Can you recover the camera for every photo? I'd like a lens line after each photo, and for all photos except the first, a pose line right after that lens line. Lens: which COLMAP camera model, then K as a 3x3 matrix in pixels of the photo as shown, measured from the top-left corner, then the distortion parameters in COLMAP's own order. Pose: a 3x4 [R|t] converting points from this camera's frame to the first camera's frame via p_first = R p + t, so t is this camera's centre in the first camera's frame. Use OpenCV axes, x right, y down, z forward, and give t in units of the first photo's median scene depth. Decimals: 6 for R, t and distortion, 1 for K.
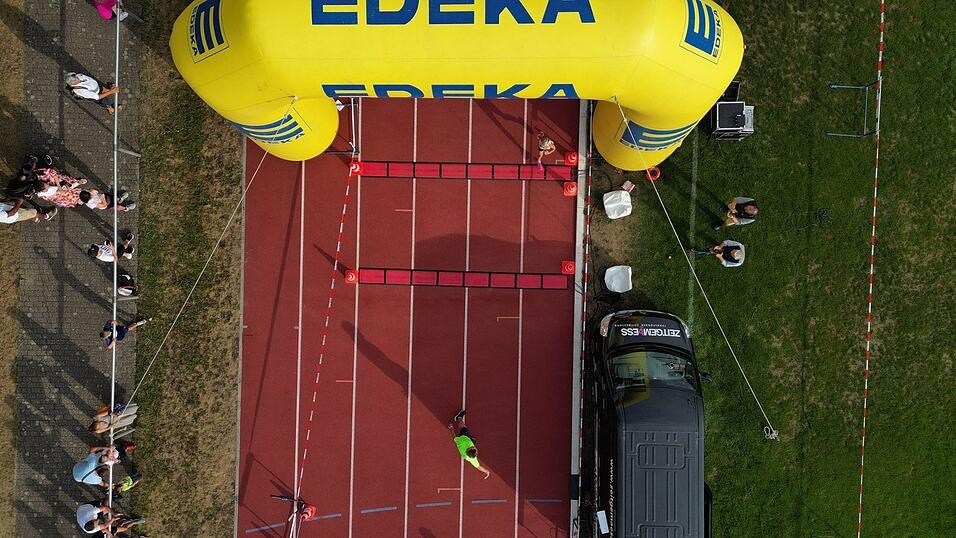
lens RADIAL K [[667.4, 0, 480.1], [0, 667.4, 268.0], [0, 0, 1]] dist [0.062178, -0.056208]
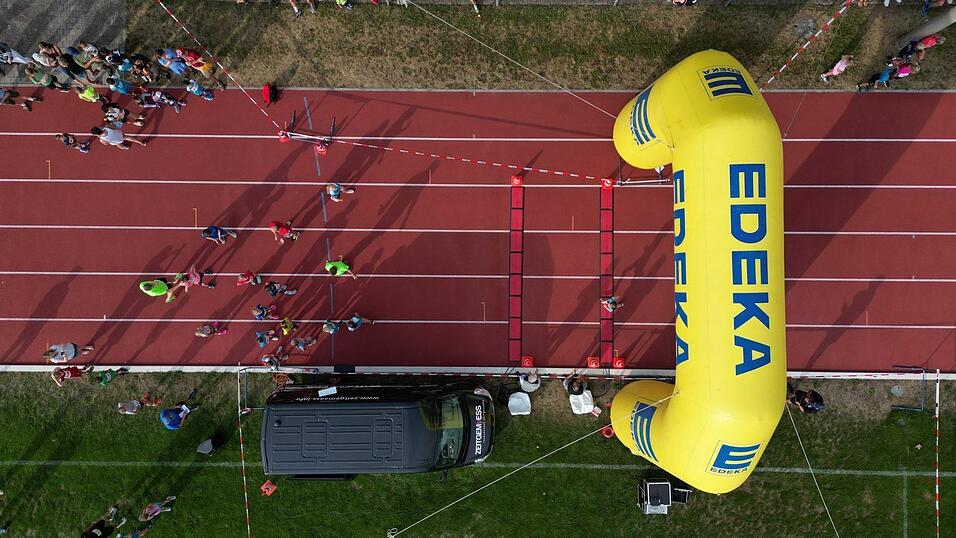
lens RADIAL K [[667.4, 0, 480.1], [0, 667.4, 268.0], [0, 0, 1]] dist [0.062178, -0.056208]
pose [[0.014634, 0.999718, -0.018716, -0.014194], [-0.999891, 0.014666, 0.001612, 0.079823], [0.001886, 0.018690, 0.999824, -0.197954]]
